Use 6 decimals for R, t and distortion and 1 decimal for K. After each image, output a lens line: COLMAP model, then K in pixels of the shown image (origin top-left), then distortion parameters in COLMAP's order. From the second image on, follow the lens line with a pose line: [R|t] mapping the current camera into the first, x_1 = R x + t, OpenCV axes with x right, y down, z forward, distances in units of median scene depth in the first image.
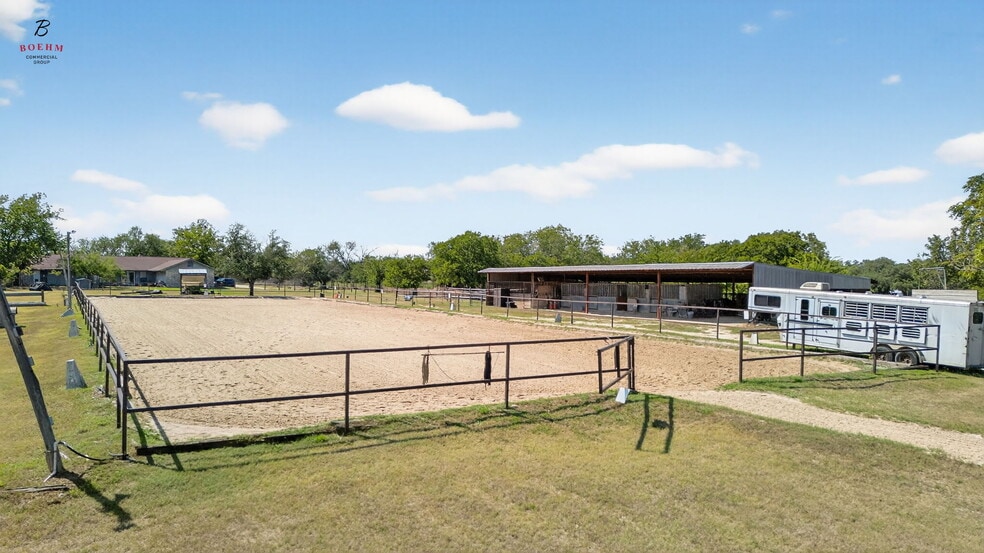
lens RADIAL K [[690.9, 0, 497.5], [0, 690.9, 277.3], [0, 0, 1]] dist [0.106421, -0.123813]
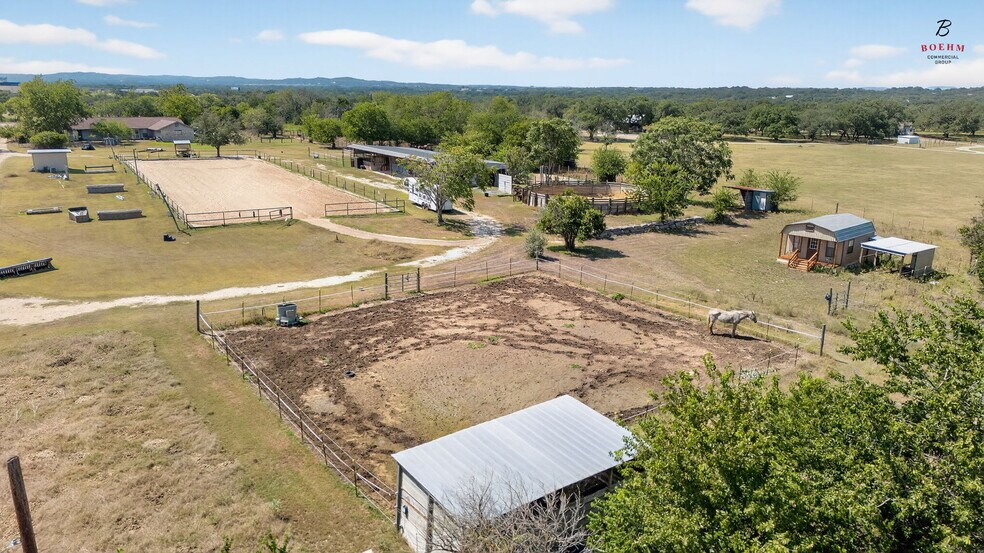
lens RADIAL K [[690.9, 0, 497.5], [0, 690.9, 277.3], [0, 0, 1]] dist [0.106421, -0.123813]
pose [[0.999904, -0.001237, 0.013792, 0.273719], [-0.002376, 0.965893, 0.258930, -0.121853], [-0.013642, -0.258938, 0.965798, -0.660877]]
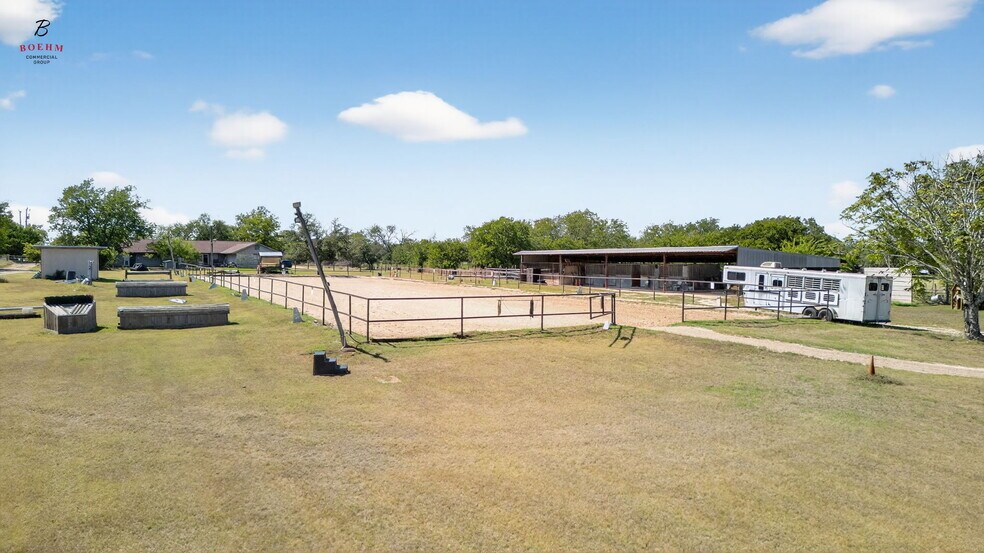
lens RADIAL K [[690.9, 0, 497.5], [0, 690.9, 277.3], [0, 0, 1]] dist [0.106421, -0.123813]
pose [[0.999074, -0.001247, -0.042998, -0.004138], [0.002414, 0.999630, 0.027099, -0.000431], [0.042948, -0.027178, 0.998708, -0.135731]]
